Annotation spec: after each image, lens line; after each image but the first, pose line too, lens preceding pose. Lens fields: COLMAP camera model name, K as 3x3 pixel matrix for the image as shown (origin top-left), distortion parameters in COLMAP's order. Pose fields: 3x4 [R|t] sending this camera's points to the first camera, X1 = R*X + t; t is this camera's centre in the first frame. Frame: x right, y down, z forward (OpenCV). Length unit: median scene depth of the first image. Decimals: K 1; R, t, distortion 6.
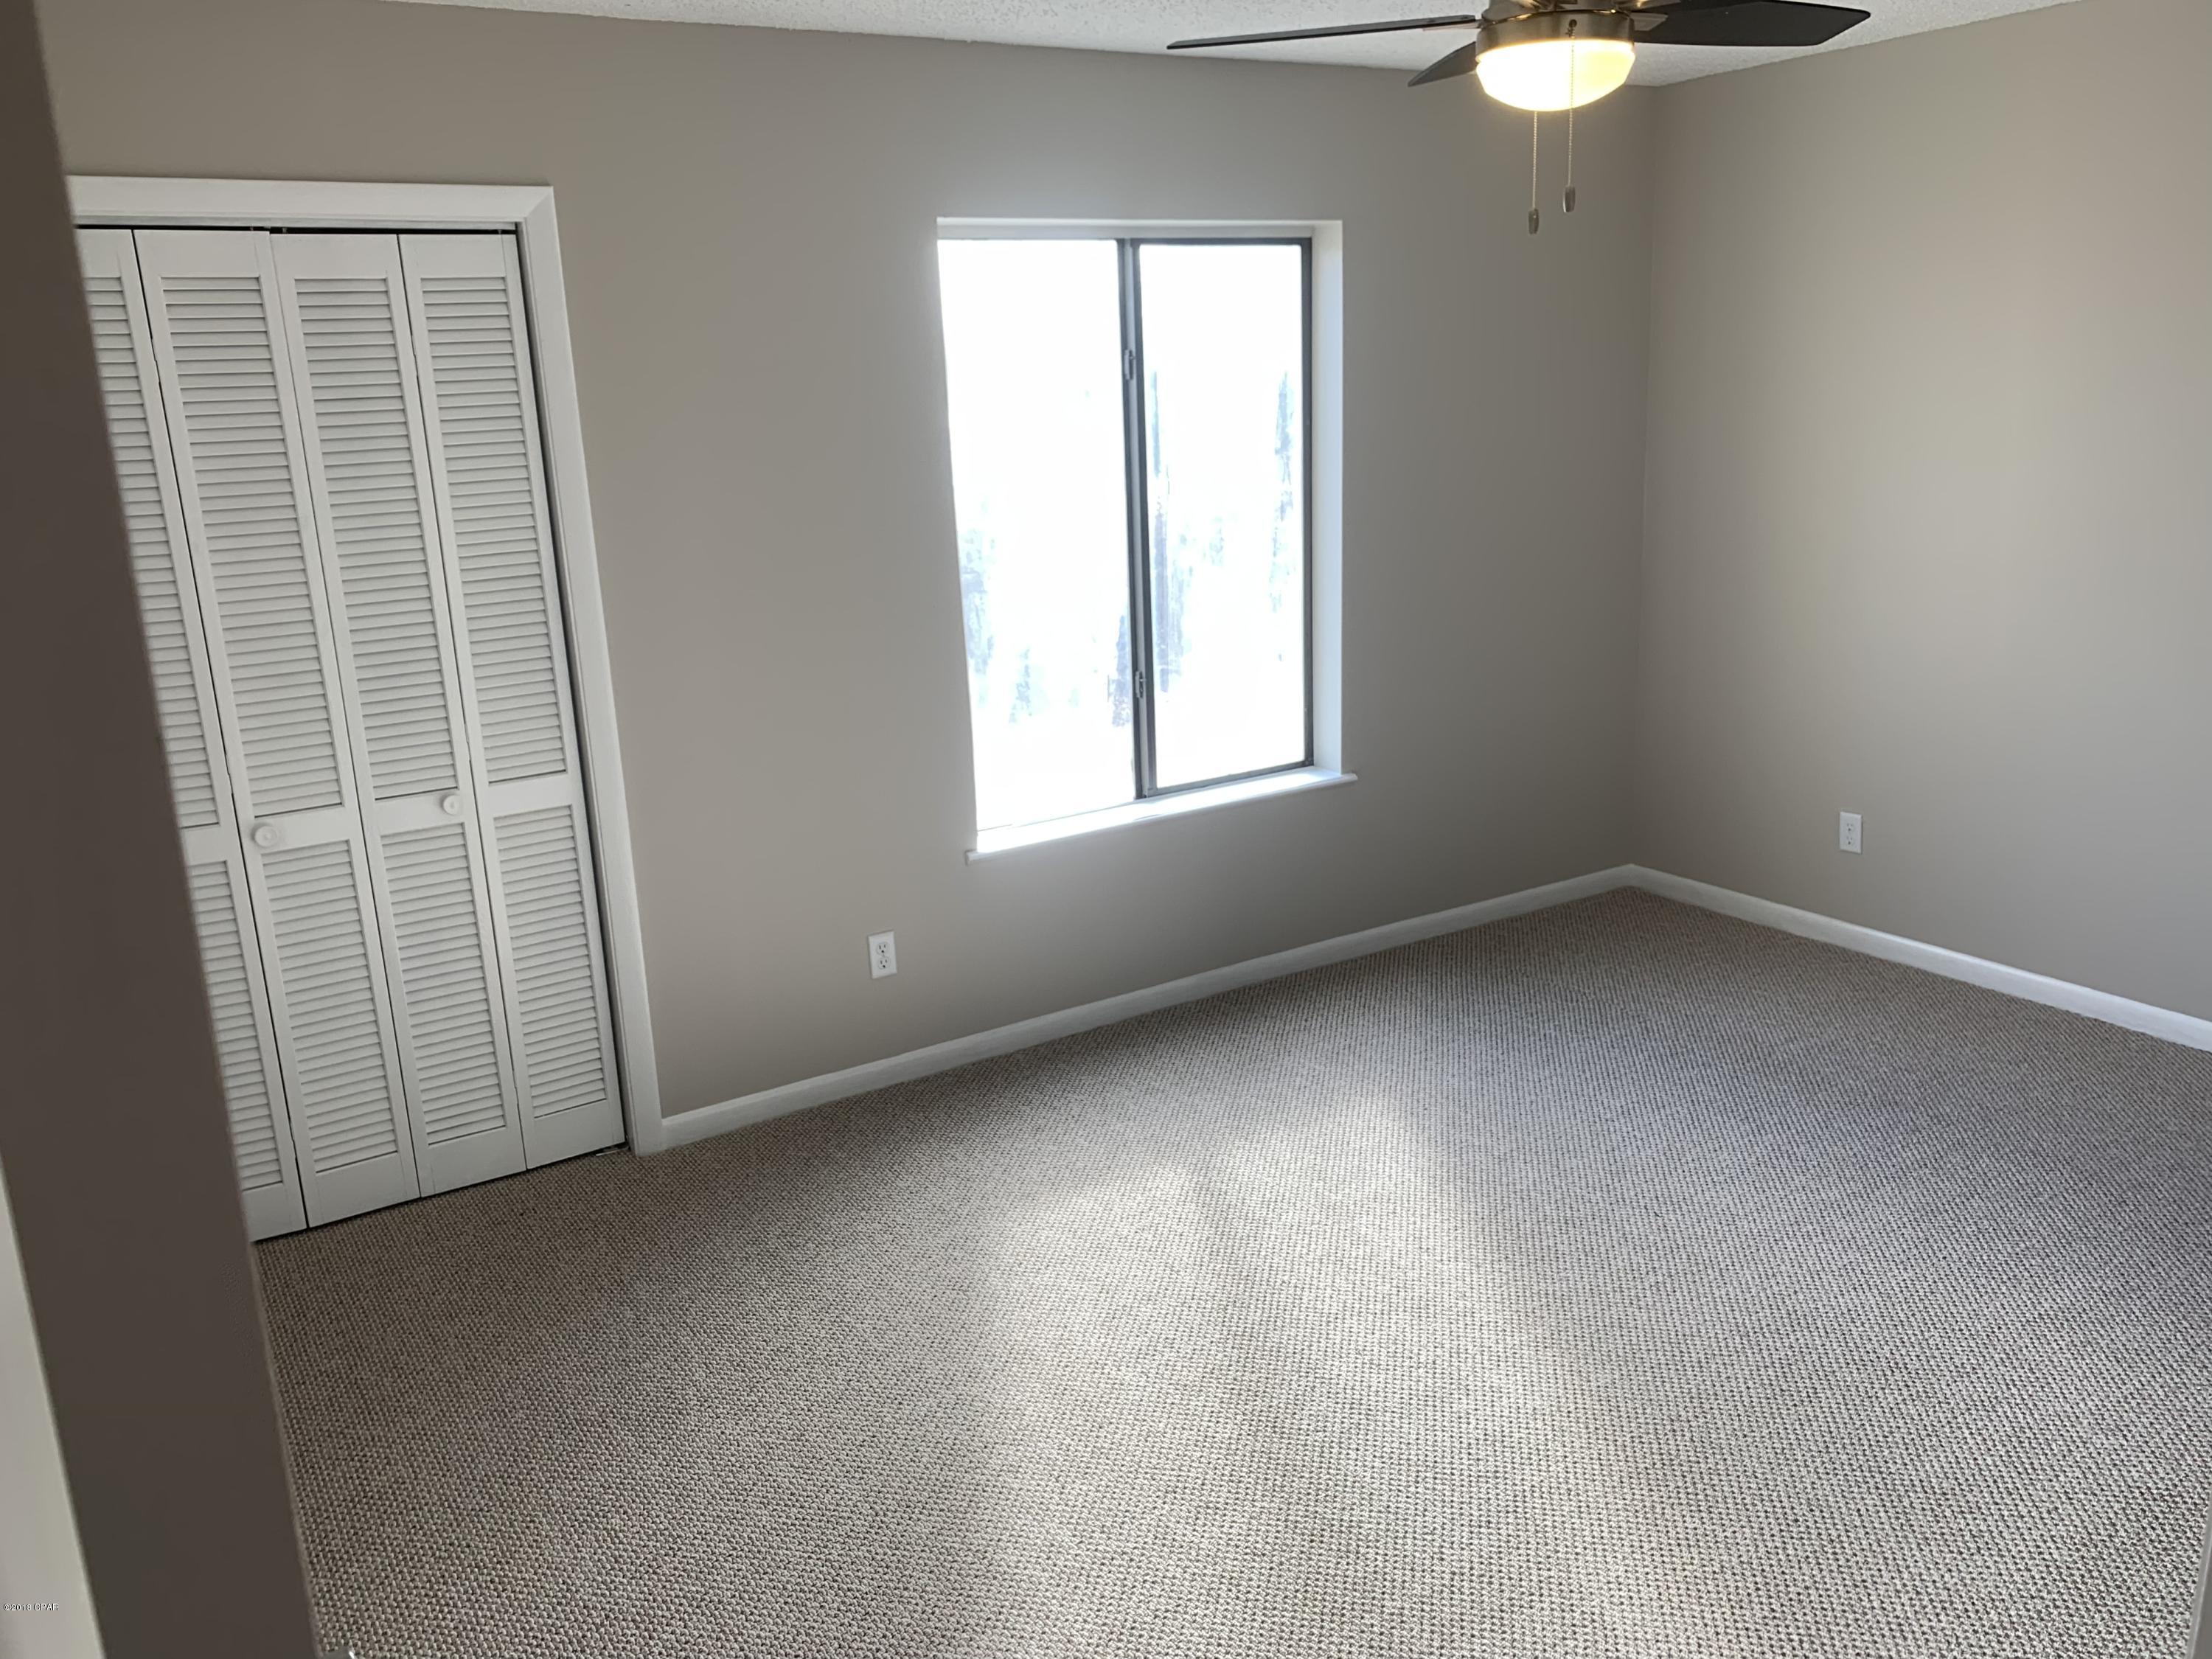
lens RADIAL K [[1695.2, 0, 1109.0], [0, 1695.2, 831.7], [0, 0, 1]] dist [0.060379, -0.066749]
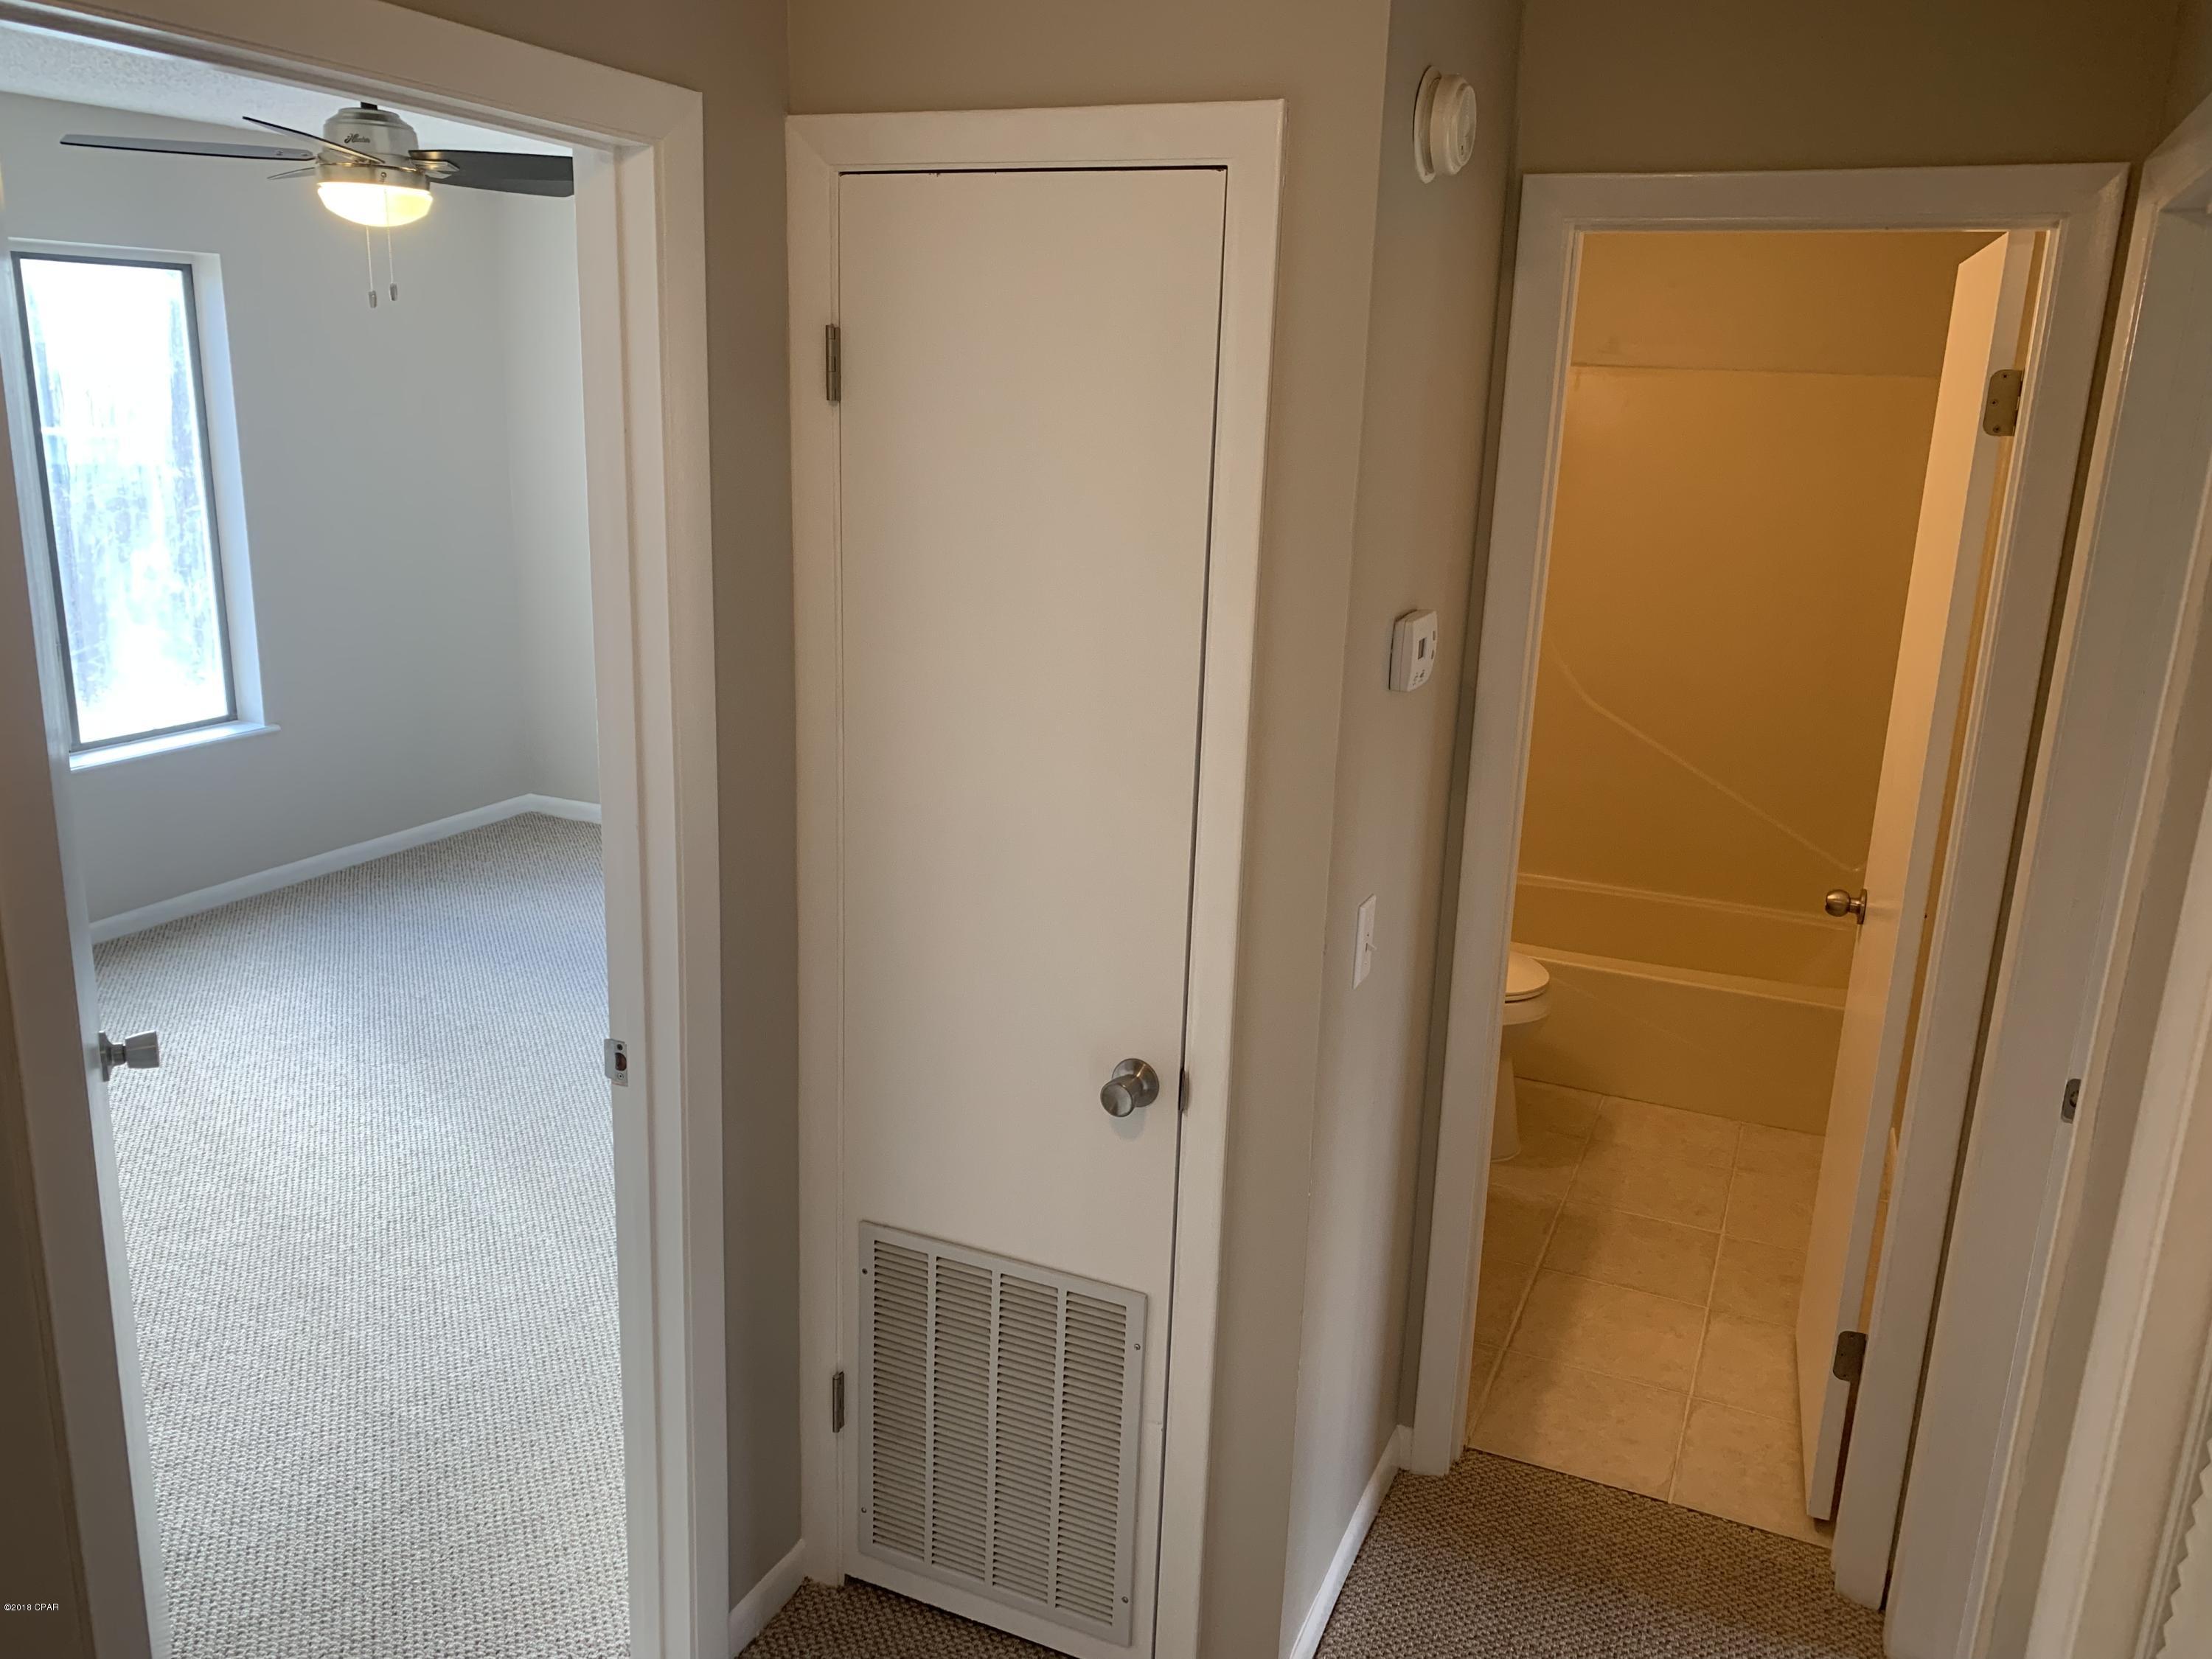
lens RADIAL K [[1695.2, 0, 1110.6], [0, 1695.2, 816.8], [0, 0, 1]] dist [0.060379, -0.066749]
pose [[0.828171, -0.073733, 0.555605, -0.041797], [0.083380, 0.996486, 0.007957, 0.068626], [-0.554239, 0.039736, 0.831408, -0.310063]]
